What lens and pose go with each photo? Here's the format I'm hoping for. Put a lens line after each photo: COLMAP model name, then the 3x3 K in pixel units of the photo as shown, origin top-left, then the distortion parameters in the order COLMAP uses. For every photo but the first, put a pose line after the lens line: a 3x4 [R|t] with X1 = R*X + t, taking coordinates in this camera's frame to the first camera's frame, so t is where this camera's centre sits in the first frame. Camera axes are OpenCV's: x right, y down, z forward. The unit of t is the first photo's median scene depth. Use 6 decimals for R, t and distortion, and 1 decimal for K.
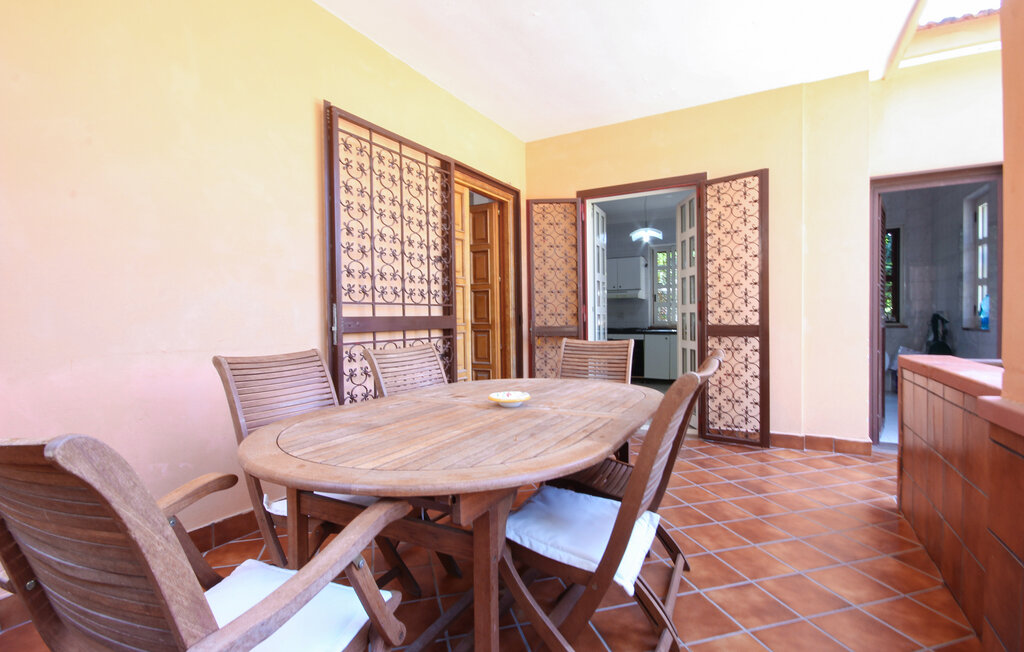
lens RADIAL K [[472.5, 0, 512.0], [0, 472.5, 326.0], [0, 0, 1]] dist [0.000113, -0.000036]
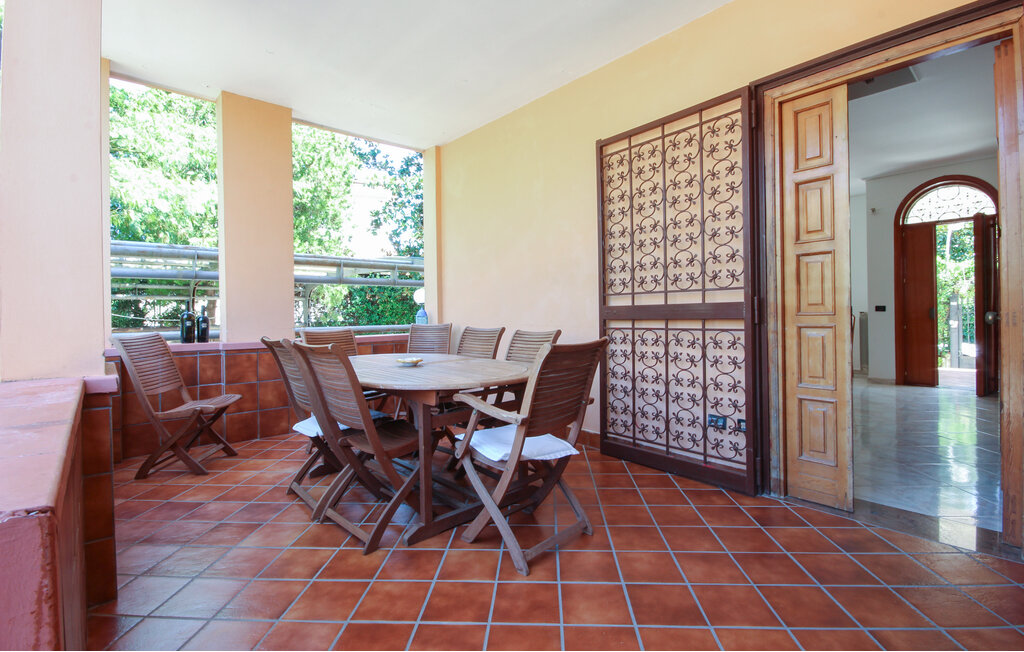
lens RADIAL K [[461.9, 0, 510.6], [0, 461.9, 305.0], [0, 0, 1]] dist [-0.000174, 0.000030]
pose [[-0.340959, 0.011875, -0.940003, 0.811759], [0.011037, 0.999902, 0.008628, -0.033515], [0.940013, -0.007433, -0.341057, 1.098633]]
